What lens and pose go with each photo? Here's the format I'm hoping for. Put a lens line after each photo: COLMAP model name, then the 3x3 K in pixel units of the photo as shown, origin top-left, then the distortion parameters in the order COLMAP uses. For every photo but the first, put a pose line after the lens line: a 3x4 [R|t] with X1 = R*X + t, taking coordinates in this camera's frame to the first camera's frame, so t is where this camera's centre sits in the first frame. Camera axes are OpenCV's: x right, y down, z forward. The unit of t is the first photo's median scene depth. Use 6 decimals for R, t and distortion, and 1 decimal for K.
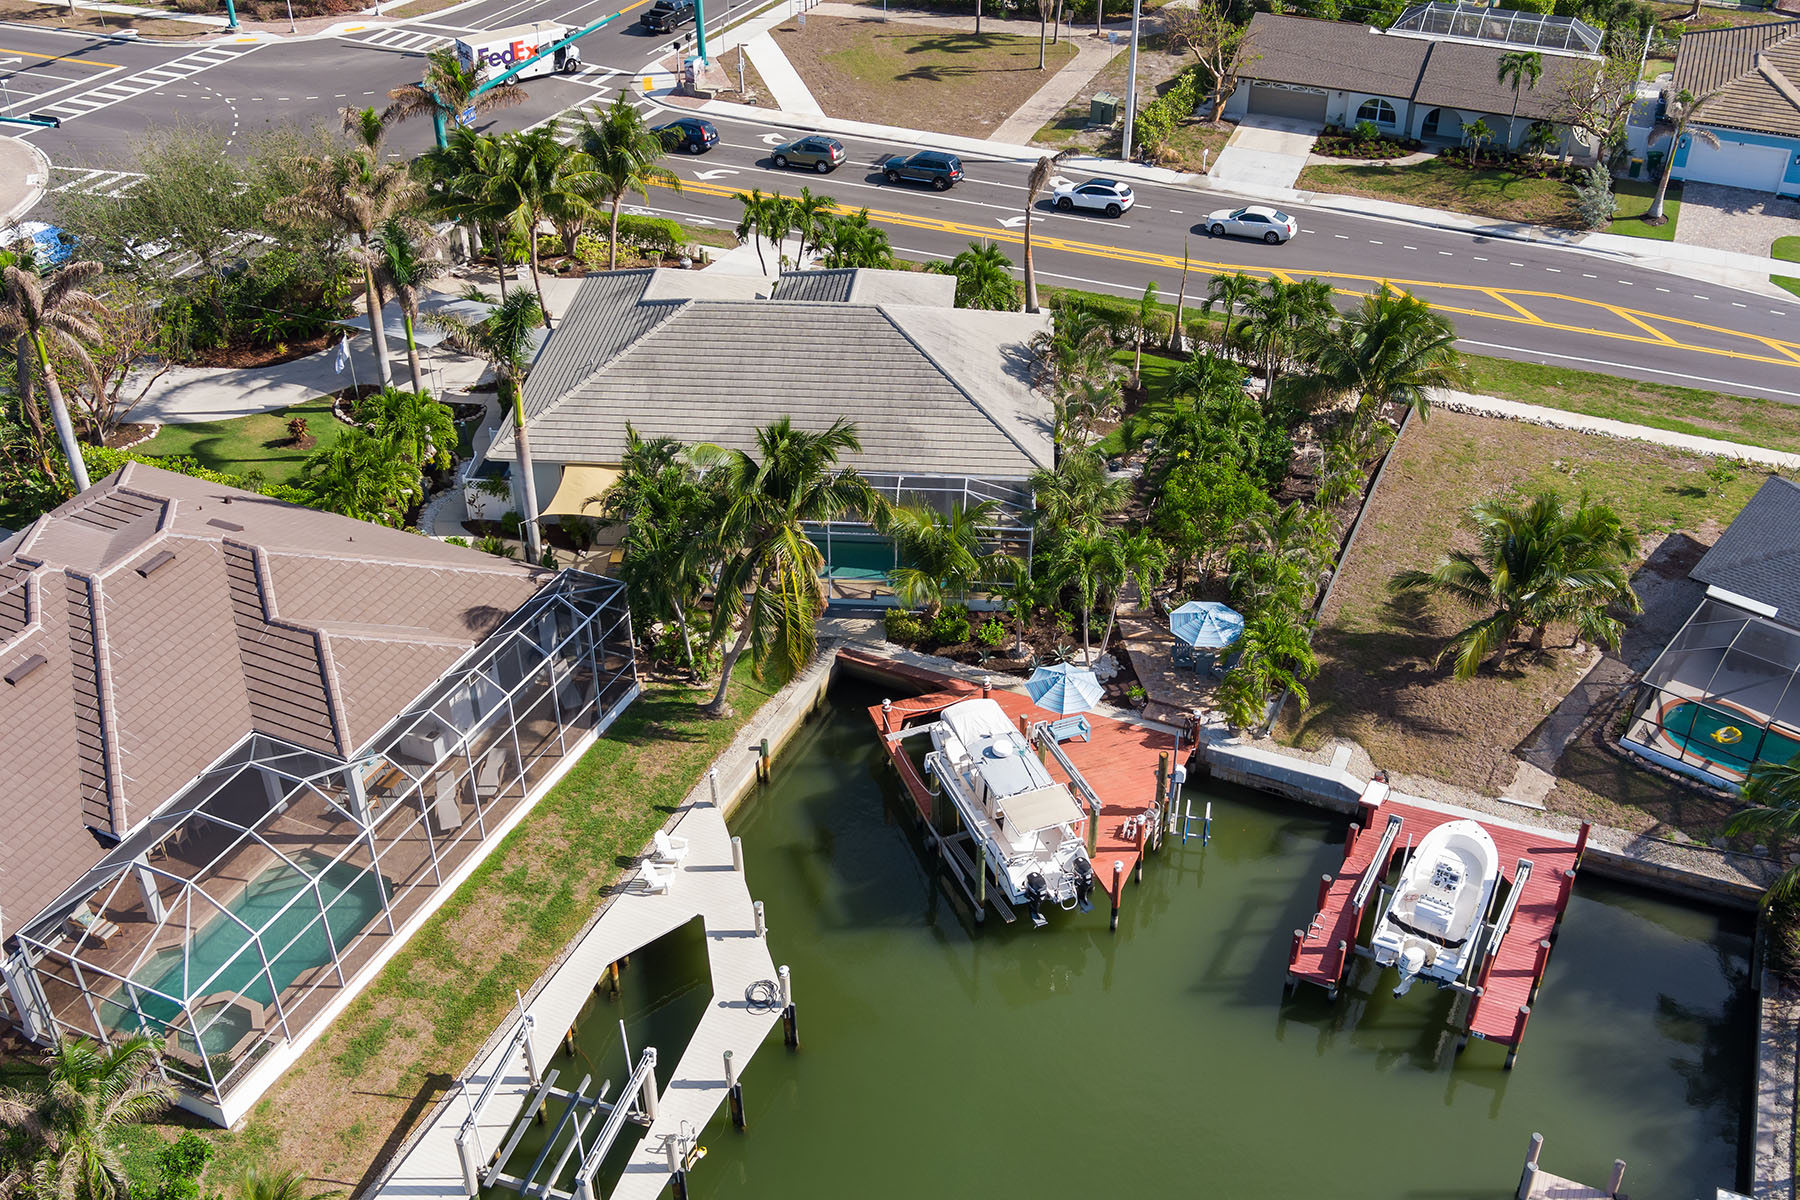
lens RADIAL K [[1713.2, 0, 890.7], [0, 1713.2, 602.6], [0, 0, 1]] dist [-0.064423, 0.010734]
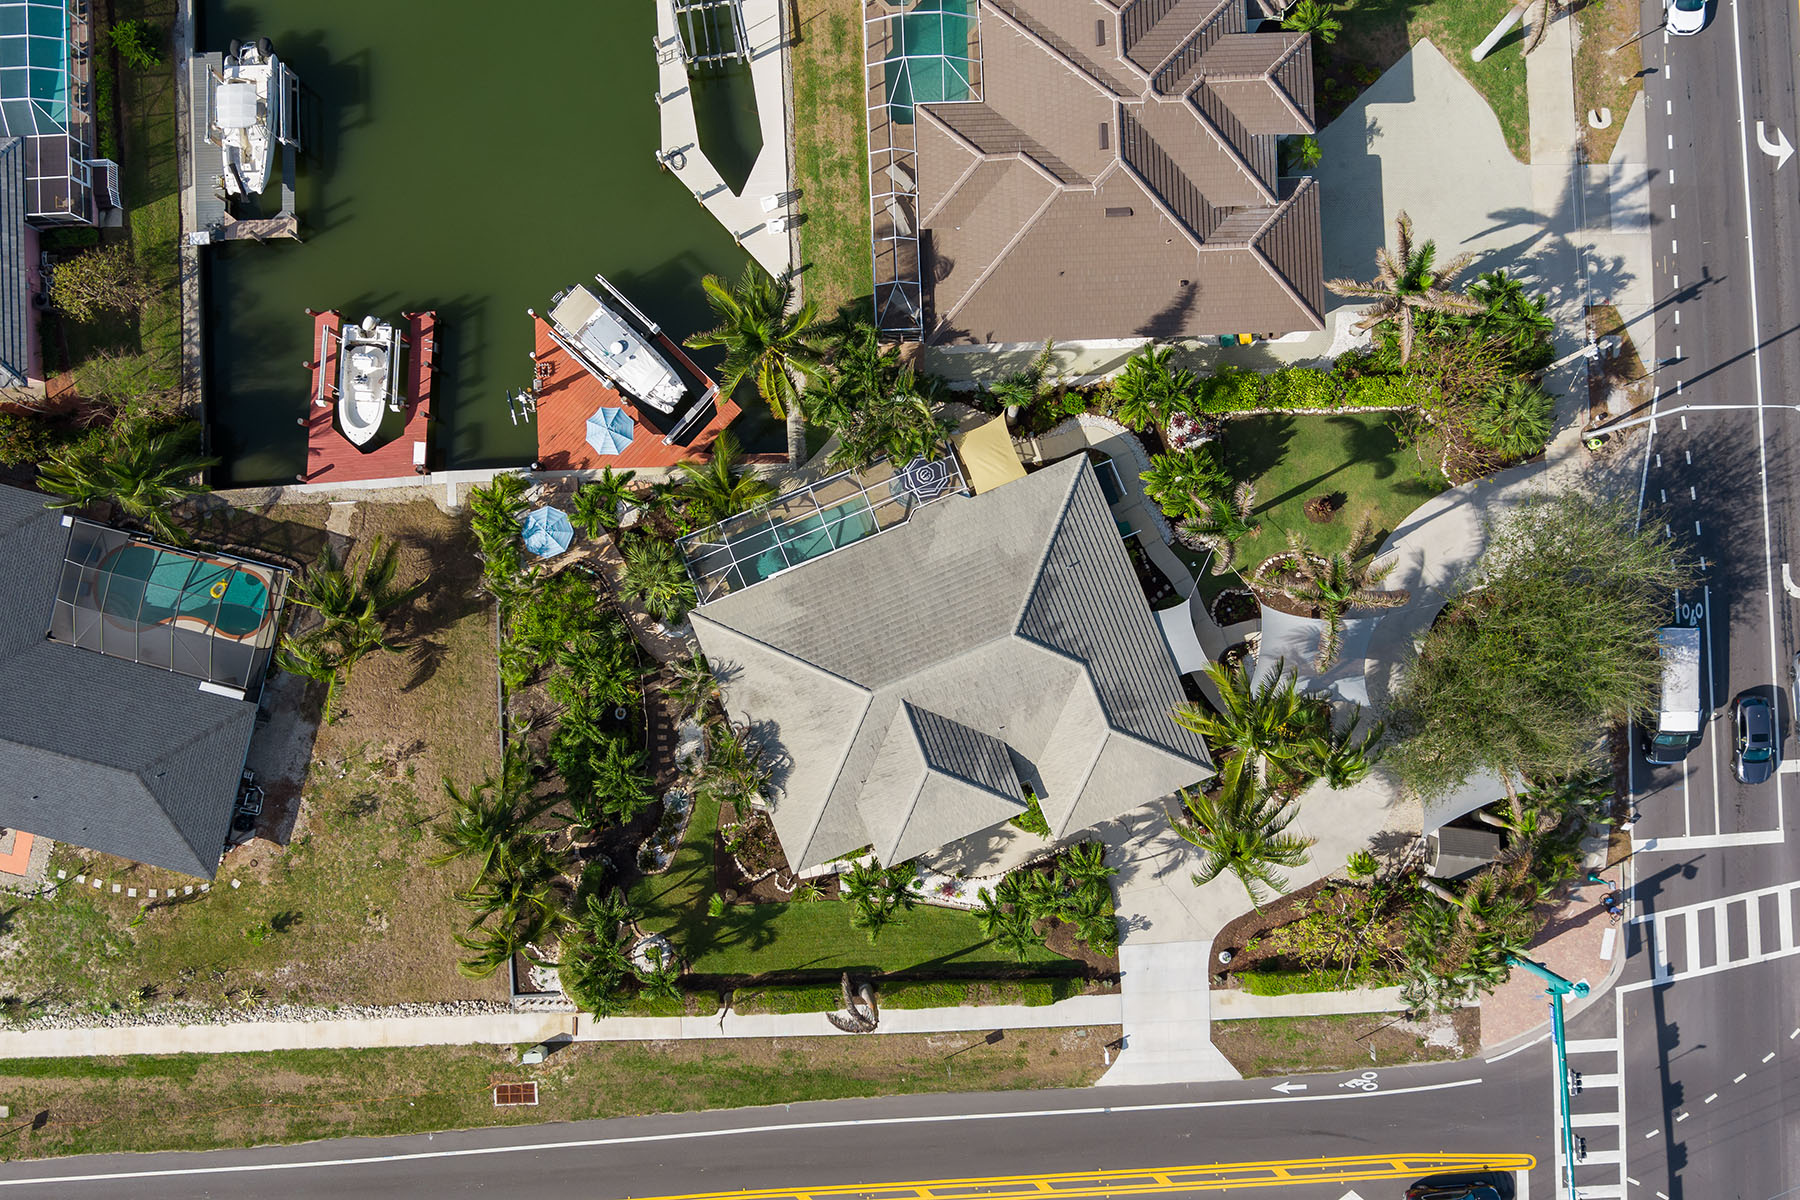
lens RADIAL K [[1713.2, 0, 890.7], [0, 1713.2, 602.6], [0, 0, 1]] dist [-0.064423, 0.010734]
pose [[-0.894645, 0.446465, -0.016728, -0.033421], [-0.257968, -0.485633, 0.835232, -1.526689], [0.364778, 0.751551, 0.549643, 0.381176]]
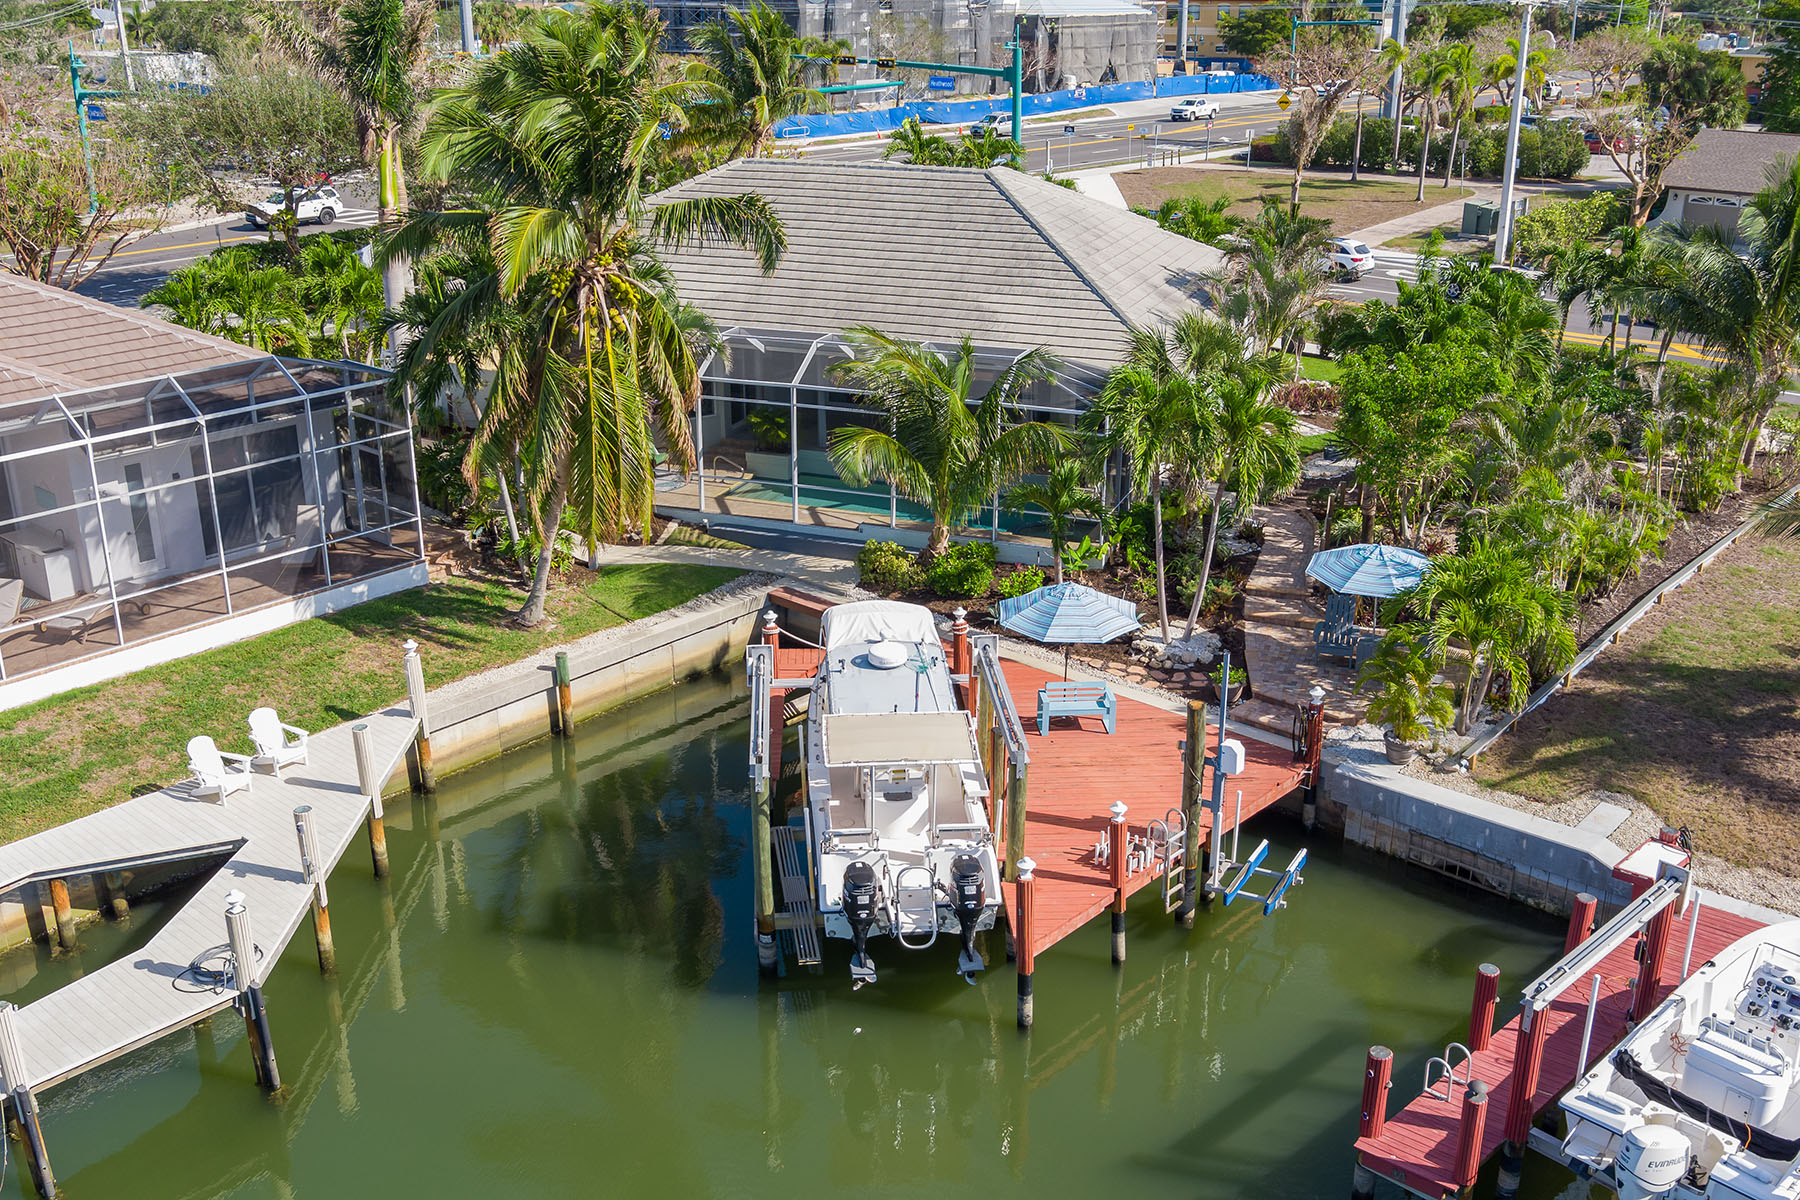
lens RADIAL K [[1713.2, 0, 890.7], [0, 1713.2, 602.6], [0, 0, 1]] dist [-0.064423, 0.010734]
pose [[0.955320, 0.107812, -0.275211, 0.213170], [-0.167134, 0.964991, -0.202133, 0.179282], [0.243784, 0.239098, 0.939894, 0.518241]]
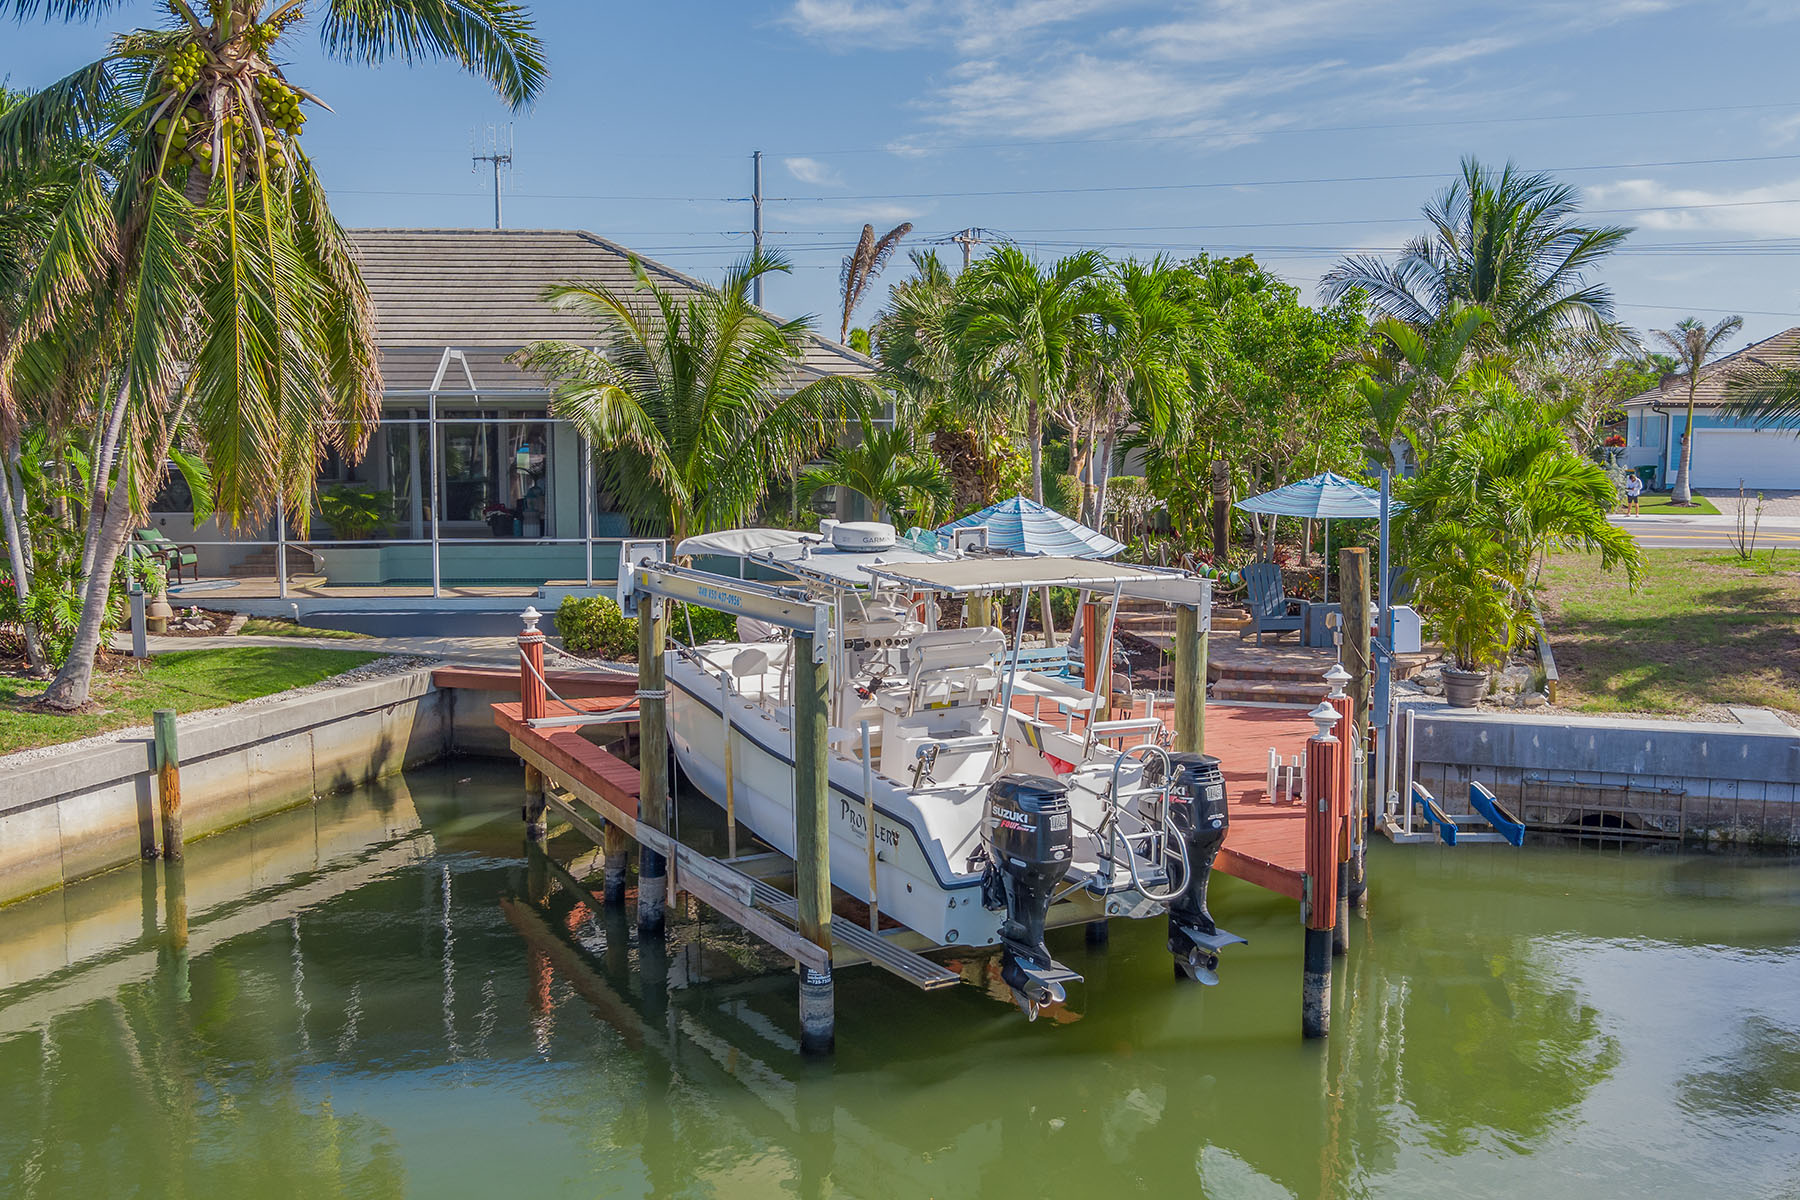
lens RADIAL K [[1713.2, 0, 890.7], [0, 1713.2, 602.6], [0, 0, 1]] dist [-0.064423, 0.010734]
pose [[0.992657, -0.003977, 0.120894, 0.032650], [0.059824, 0.884802, -0.462110, 0.250181], [-0.105130, 0.465950, 0.878543, 0.742367]]
